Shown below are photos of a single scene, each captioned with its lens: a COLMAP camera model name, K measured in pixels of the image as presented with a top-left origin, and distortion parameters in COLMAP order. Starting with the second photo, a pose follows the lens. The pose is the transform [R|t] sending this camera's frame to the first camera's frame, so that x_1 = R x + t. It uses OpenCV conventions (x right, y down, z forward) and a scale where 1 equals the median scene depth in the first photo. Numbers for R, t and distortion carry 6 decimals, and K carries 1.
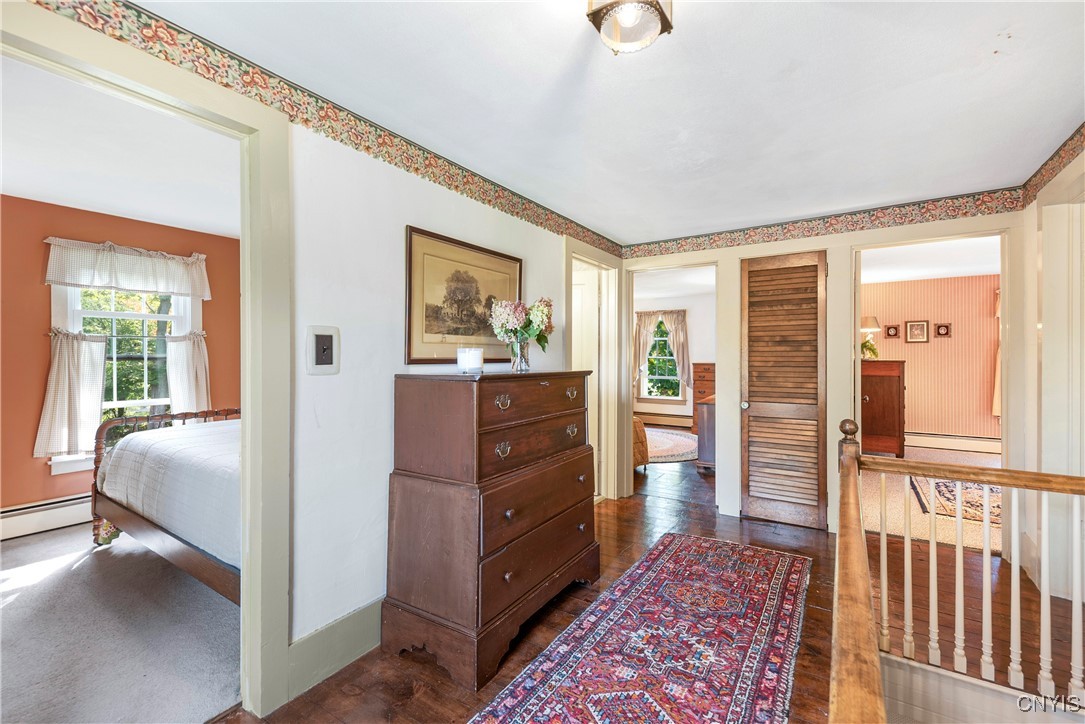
lens RADIAL K [[482.7, 0, 541.4], [0, 482.7, 355.0], [0, 0, 1]] dist [0.012917, -0.000650]
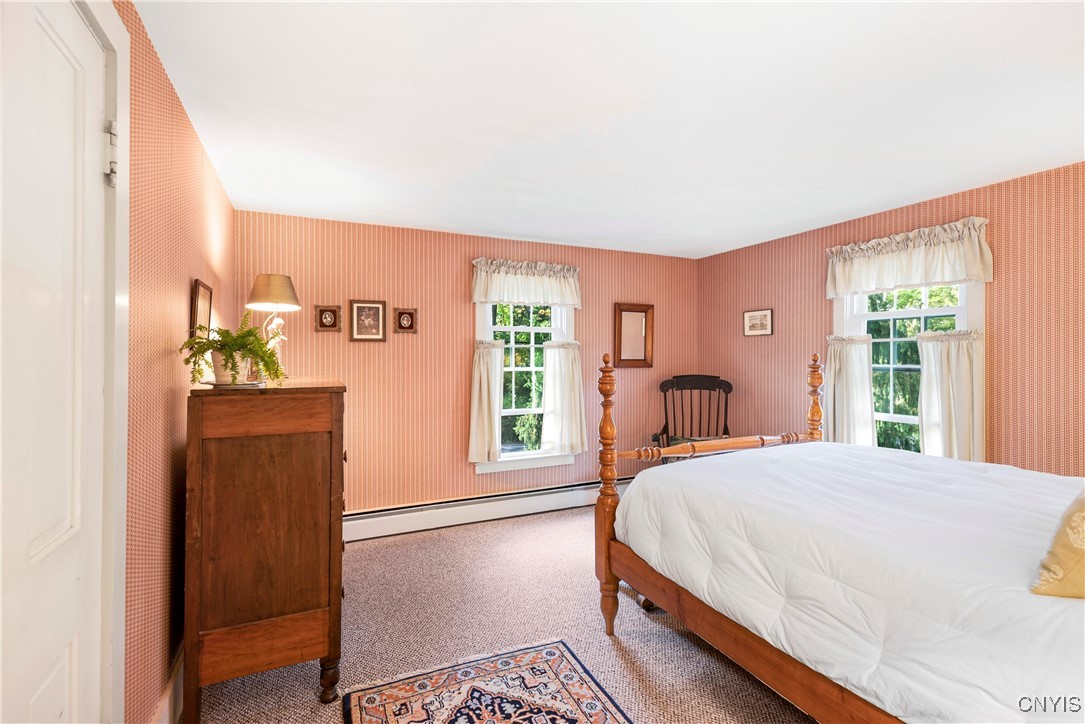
lens RADIAL K [[540.1, 0, 540.8], [0, 540.1, 357.3], [0, 0, 1]] dist [0.014022, -0.002308]
pose [[0.563437, 0.000962, 0.826159, 0.704135], [-0.000748, 1.000000, -0.000654, -0.013830], [-0.826159, -0.000249, 0.563437, 0.922834]]
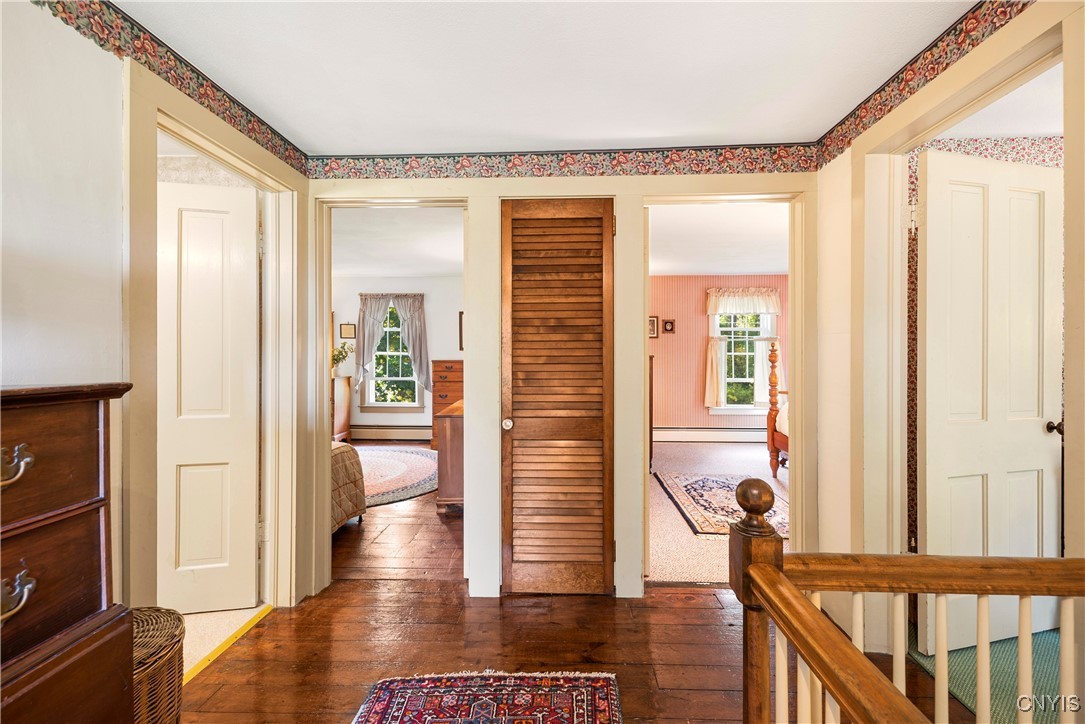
lens RADIAL K [[499.8, 0, 543.3], [0, 499.8, 353.4], [0, 0, 1]] dist [0.010955, -0.001793]
pose [[0.868443, -0.001477, 0.495786, 0.125592], [0.000494, 0.999998, 0.002113, 0.007410], [-0.495788, -0.001590, 0.868442, 0.381494]]
